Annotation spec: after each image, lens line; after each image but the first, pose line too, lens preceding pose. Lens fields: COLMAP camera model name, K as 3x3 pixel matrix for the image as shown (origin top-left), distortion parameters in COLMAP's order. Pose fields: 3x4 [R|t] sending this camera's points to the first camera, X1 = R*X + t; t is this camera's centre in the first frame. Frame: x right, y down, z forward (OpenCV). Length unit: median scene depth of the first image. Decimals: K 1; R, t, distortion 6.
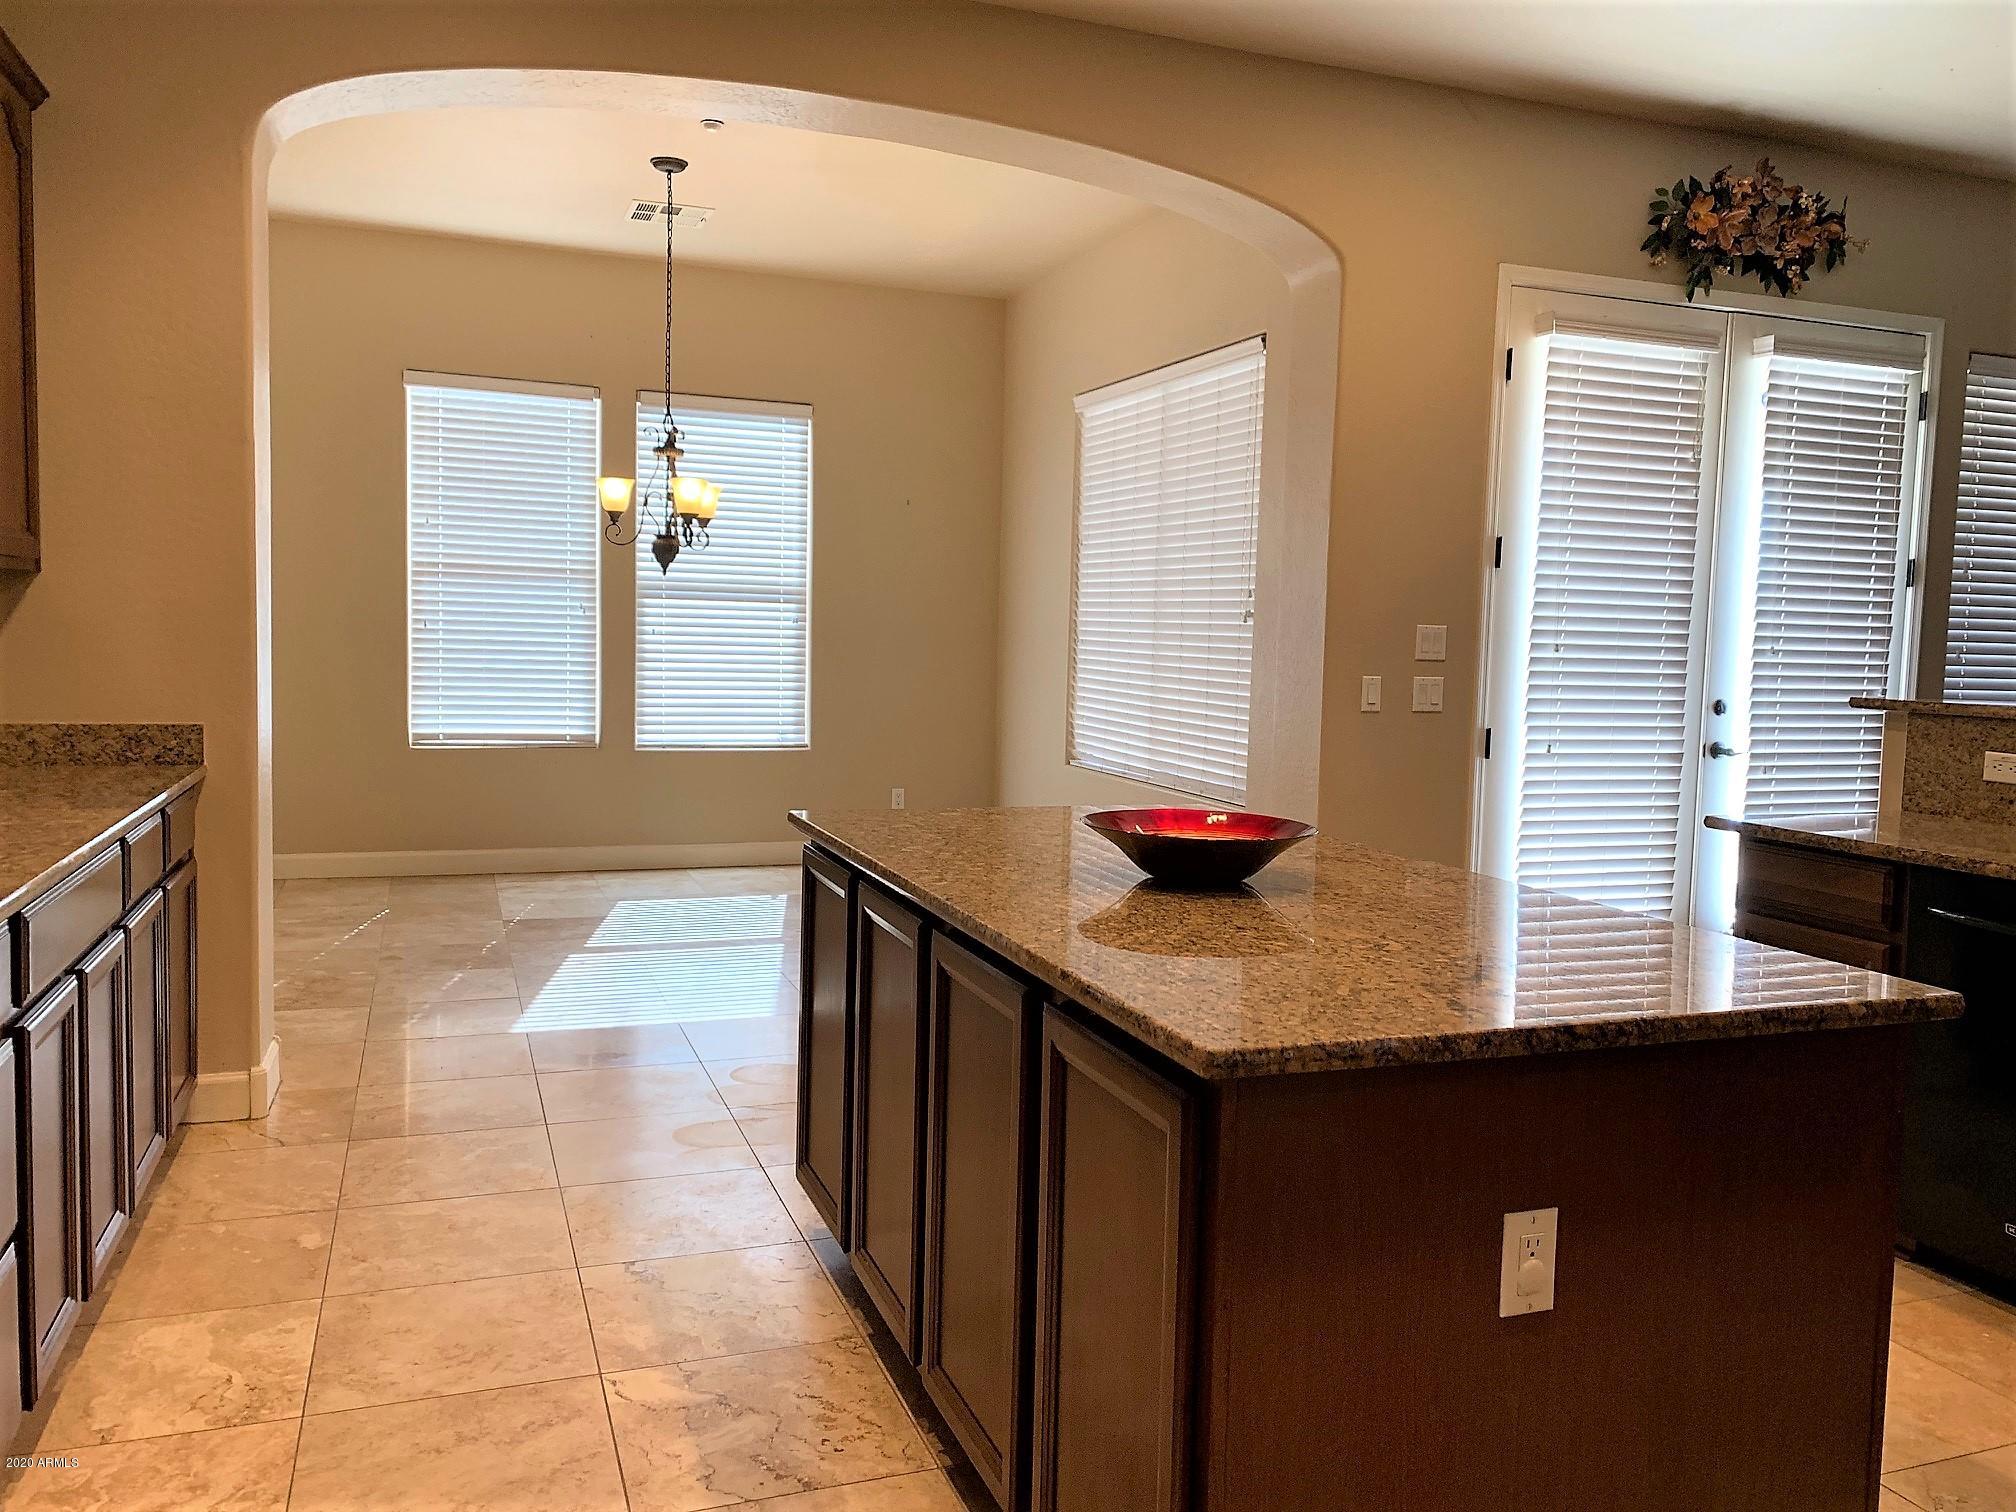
lens RADIAL K [[1522.1, 0, 1008.0], [0, 1522.1, 756.0], [0, 0, 1]] dist [0.030601, -0.042727]
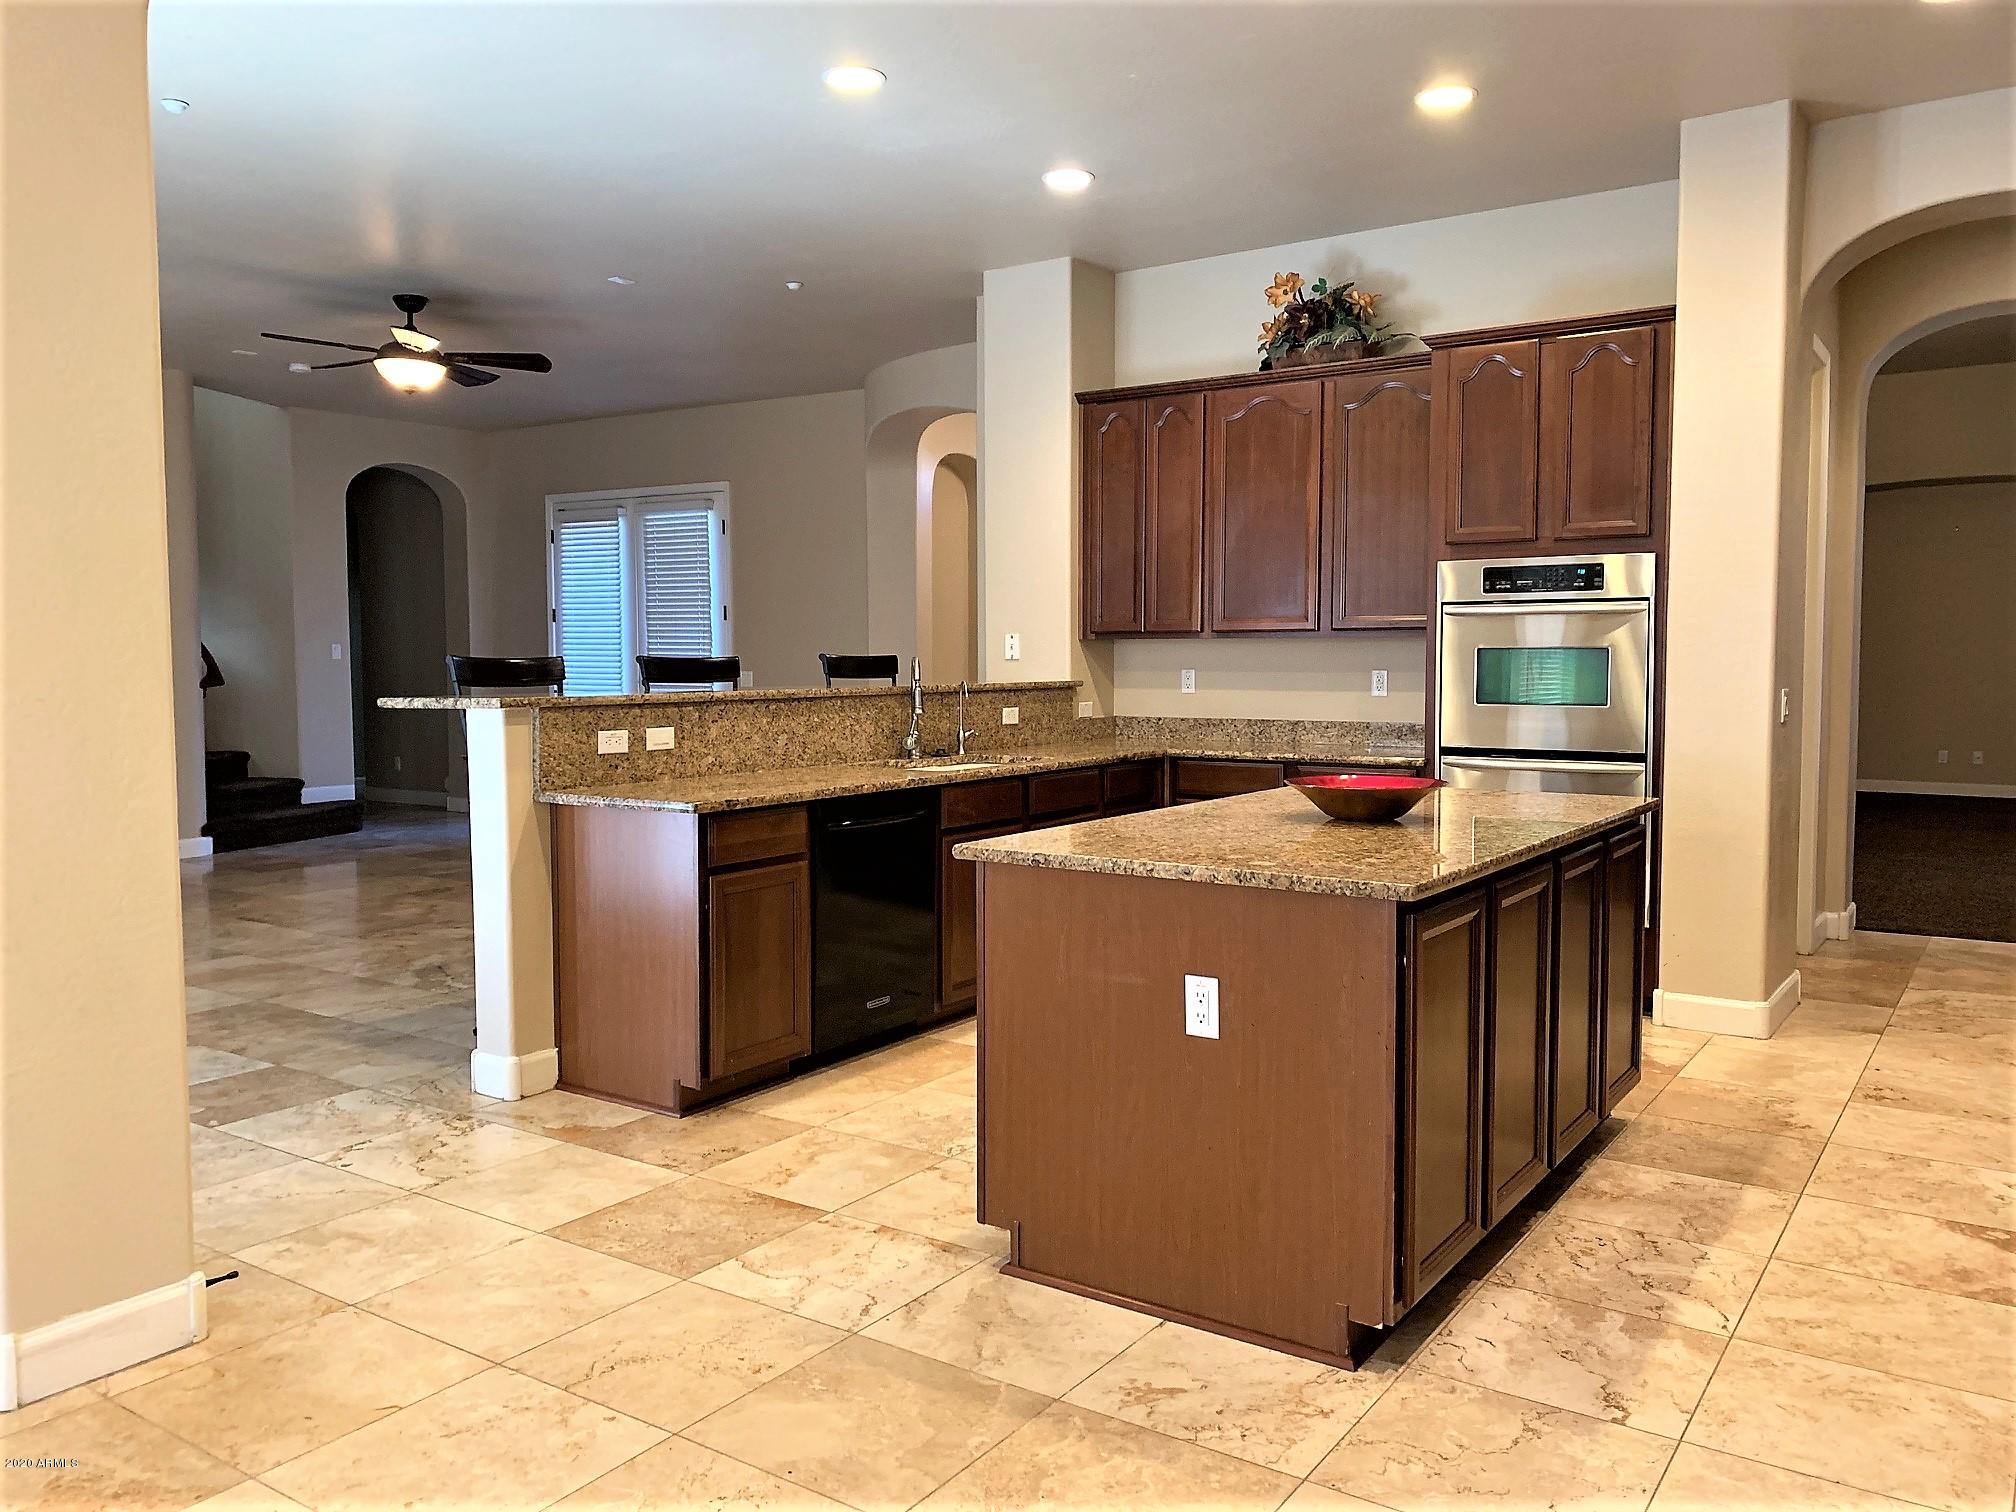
lens RADIAL K [[1544.1, 0, 1008.0], [0, 1544.1, 756.0], [0, 0, 1]] dist [0.045056, -0.037388]
pose [[-0.576493, -0.081188, 0.813058, -0.876422], [0.054892, 0.988955, 0.137674, -0.203280], [-0.815256, 0.123999, -0.565669, 2.077277]]
